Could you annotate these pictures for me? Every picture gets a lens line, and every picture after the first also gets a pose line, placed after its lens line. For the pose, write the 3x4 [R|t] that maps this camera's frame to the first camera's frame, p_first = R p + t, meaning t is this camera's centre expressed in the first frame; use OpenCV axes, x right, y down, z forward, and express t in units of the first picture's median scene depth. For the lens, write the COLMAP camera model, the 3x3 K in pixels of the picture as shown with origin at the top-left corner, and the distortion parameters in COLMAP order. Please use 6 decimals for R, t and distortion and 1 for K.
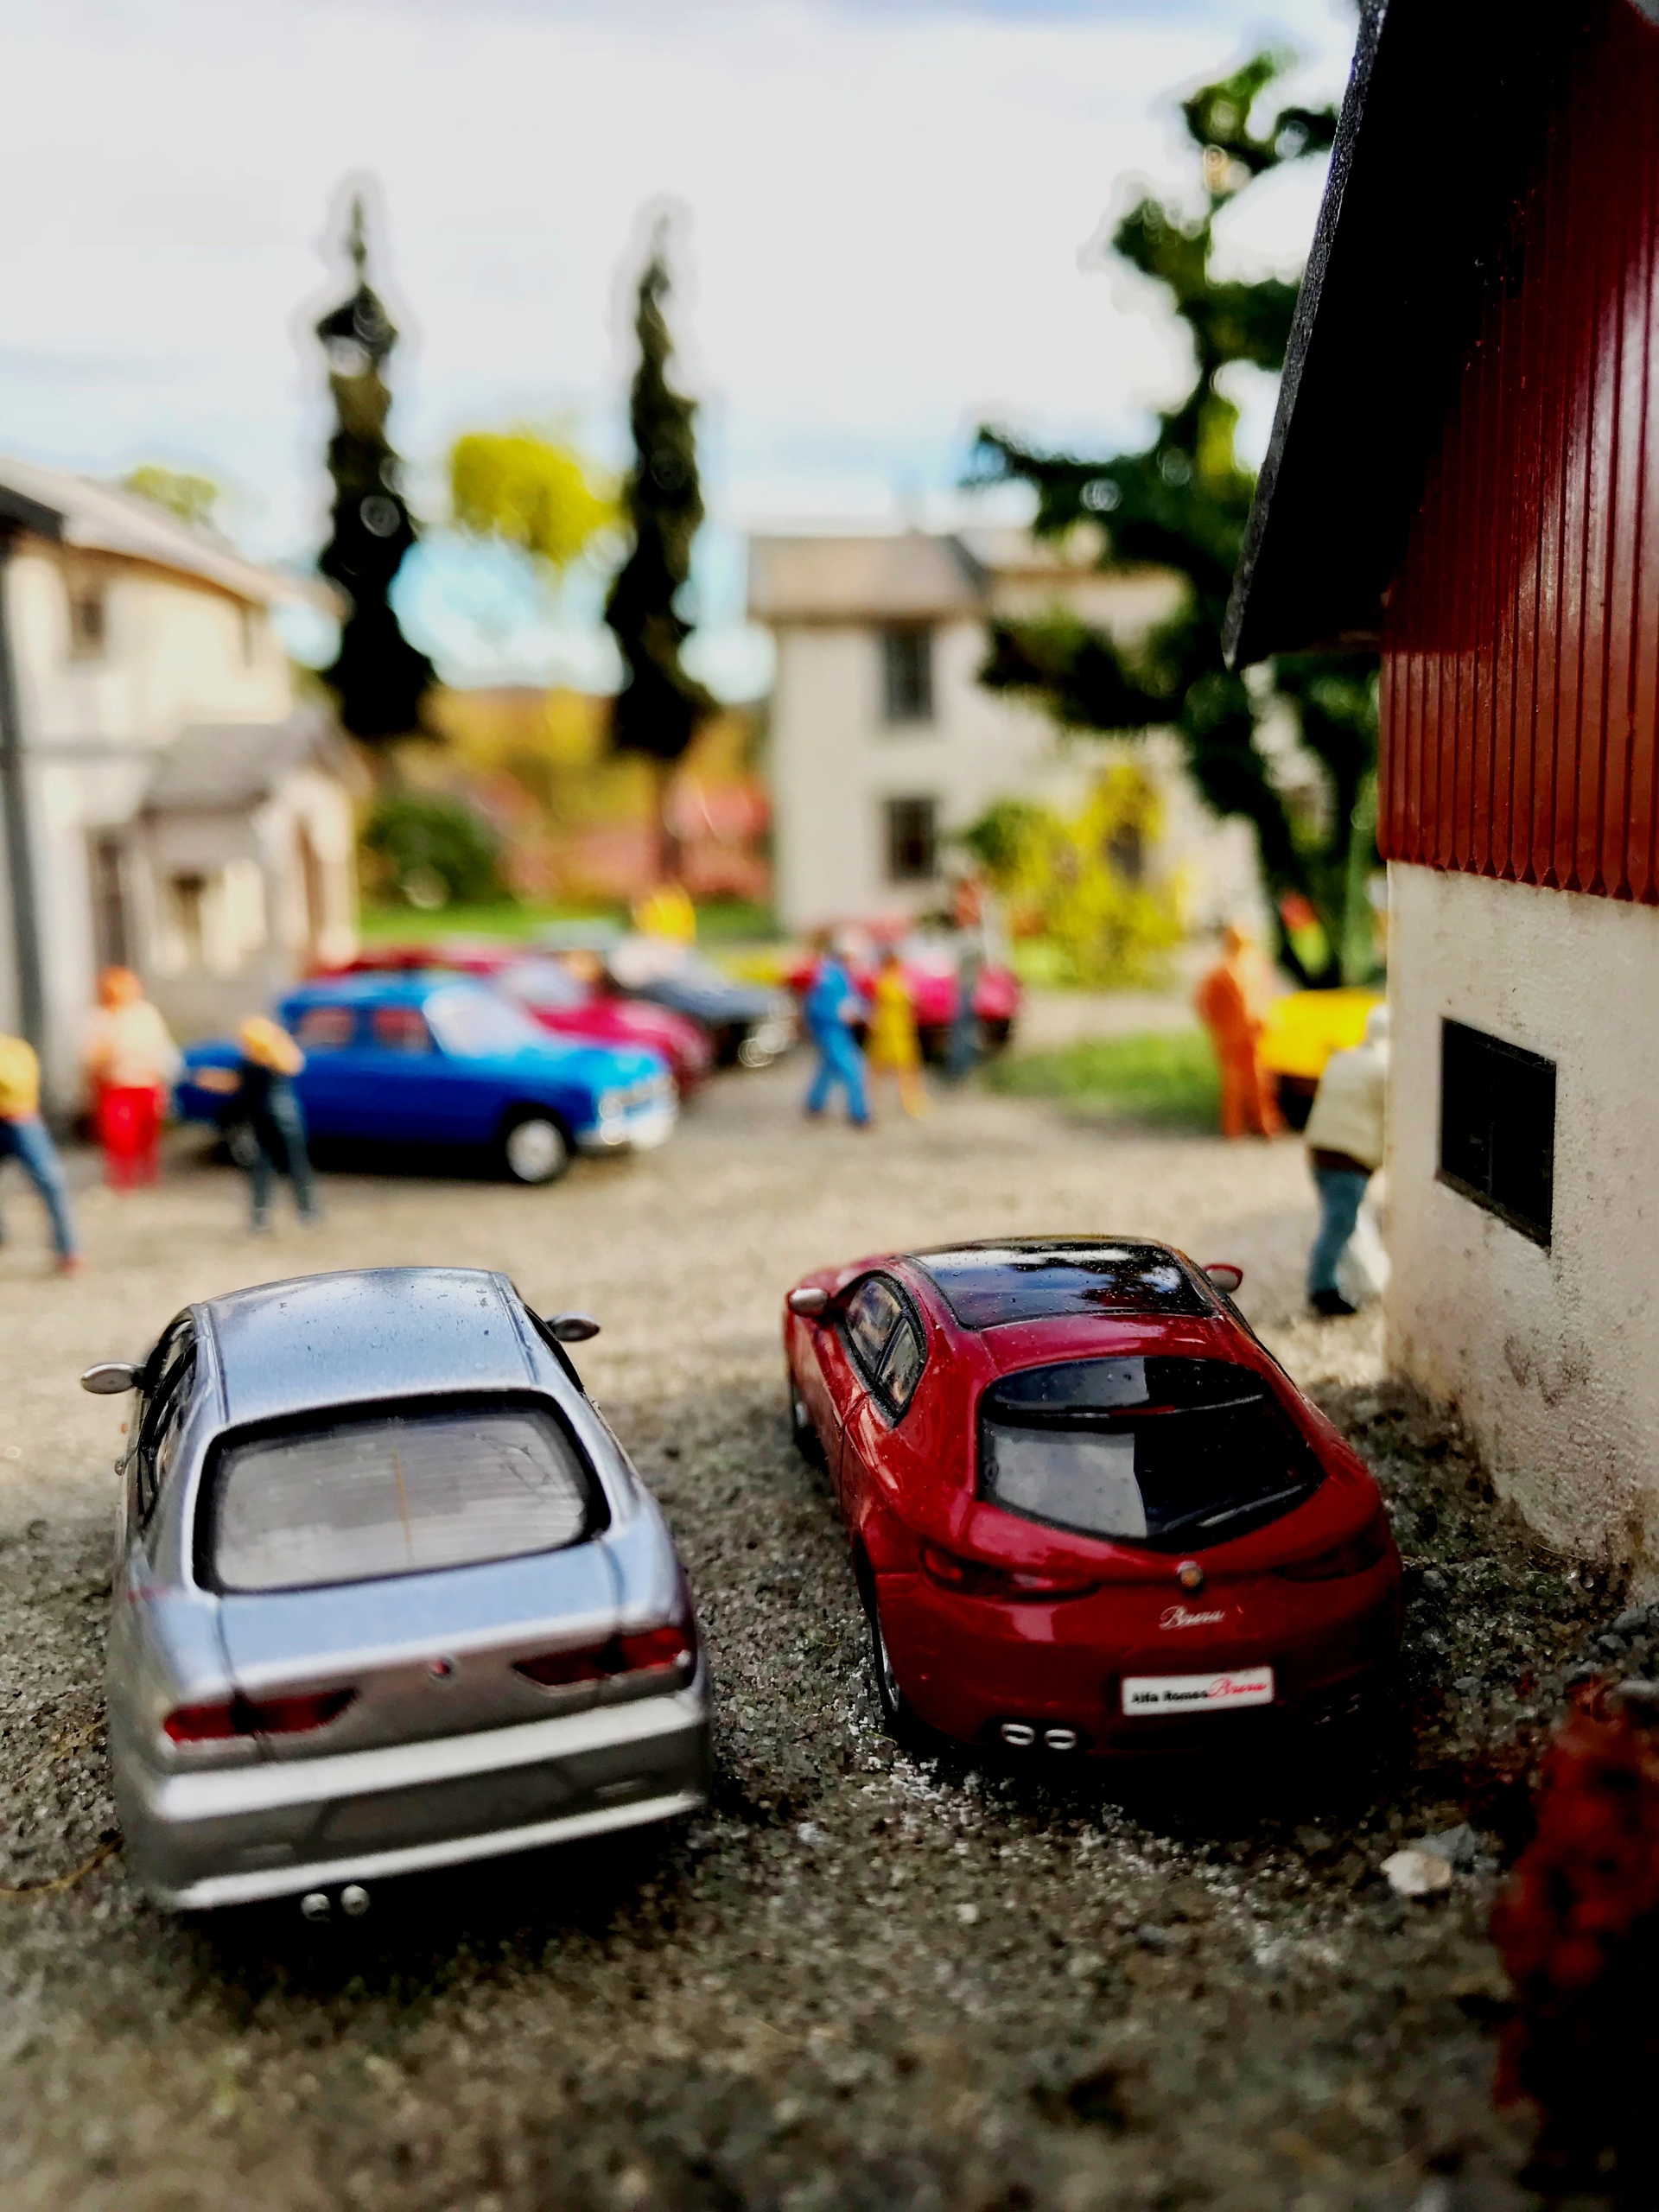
lens RADIAL K [[1920.4, 0, 829.5], [0, 1920.4, 1106.0], [0, 0, 1]] dist [-0.006899, 0.001799]
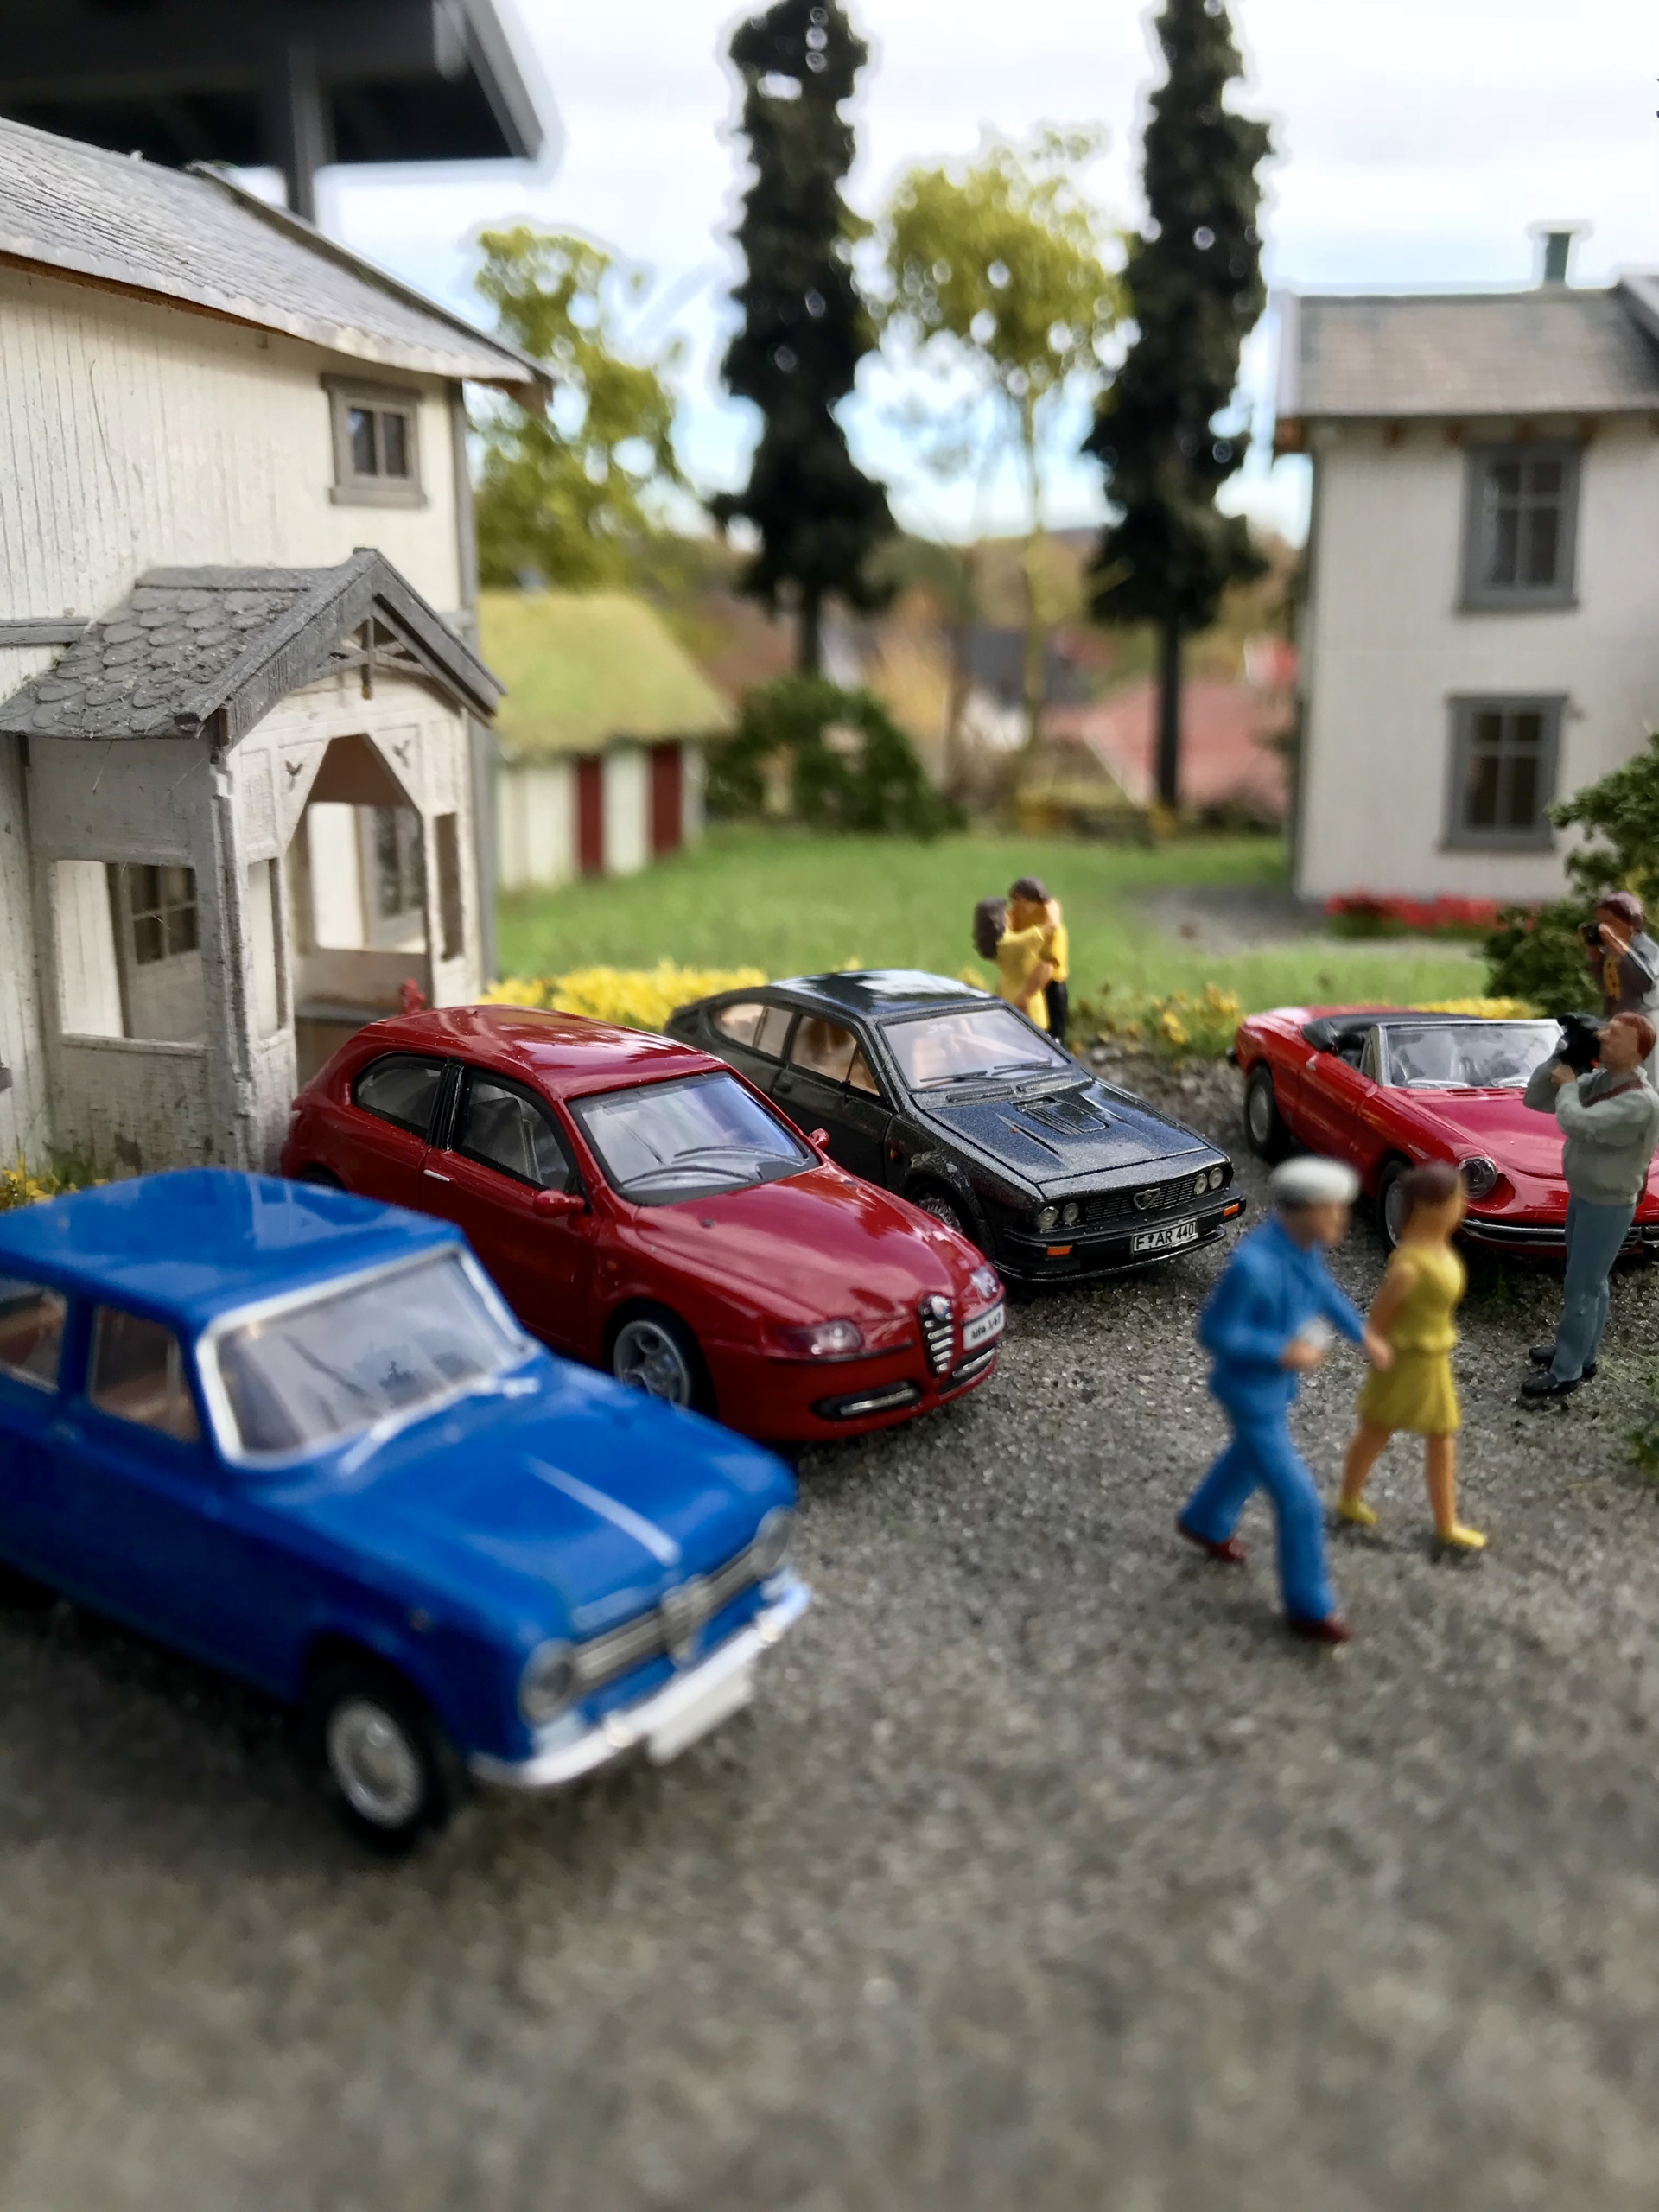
lens RADIAL K [[1920.4, 0, 829.5], [0, 1920.4, 1106.0], [0, 0, 1]] dist [-0.006899, 0.001799]
pose [[0.958300, 0.093458, -0.270051, 0.021856], [-0.073450, 0.993815, 0.083290, -0.143575], [0.276164, -0.059982, 0.959237, 0.675882]]
